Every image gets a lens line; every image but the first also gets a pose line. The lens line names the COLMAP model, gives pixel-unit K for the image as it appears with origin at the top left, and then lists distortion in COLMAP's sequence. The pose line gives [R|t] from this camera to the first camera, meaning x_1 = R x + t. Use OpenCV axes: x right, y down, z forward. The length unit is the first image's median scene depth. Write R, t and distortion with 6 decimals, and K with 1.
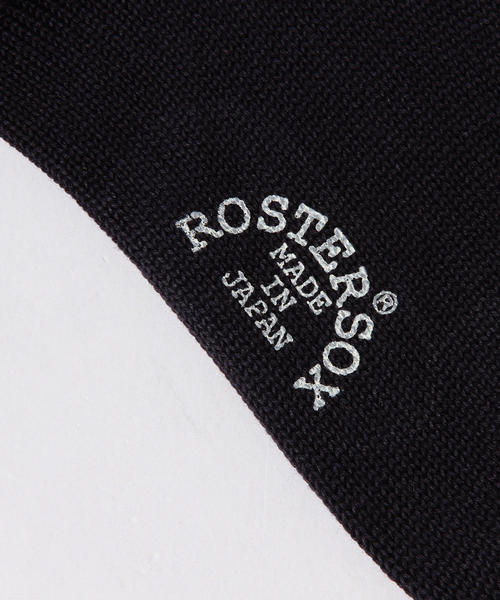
lens RADIAL K [[2483.2, 0, 250.9], [0, 2483.2, 299.3], [0, 0, 1]] dist [0.015974, 0.000000]
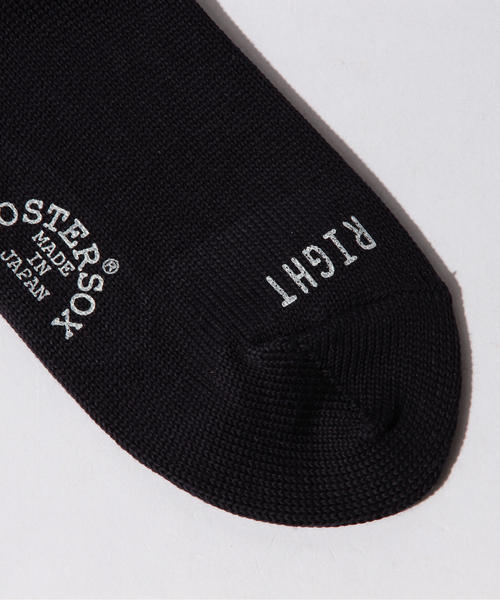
lens RADIAL K [[2483.2, 0, 249.1], [0, 2483.2, 300.5], [0, 0, 1]] dist [0.015974, 0.000000]
pose [[0.998229, -0.054724, 0.023327, 0.101668], [0.055938, 0.996918, -0.055007, 0.109401], [-0.020245, 0.056215, 0.998213, -0.500071]]
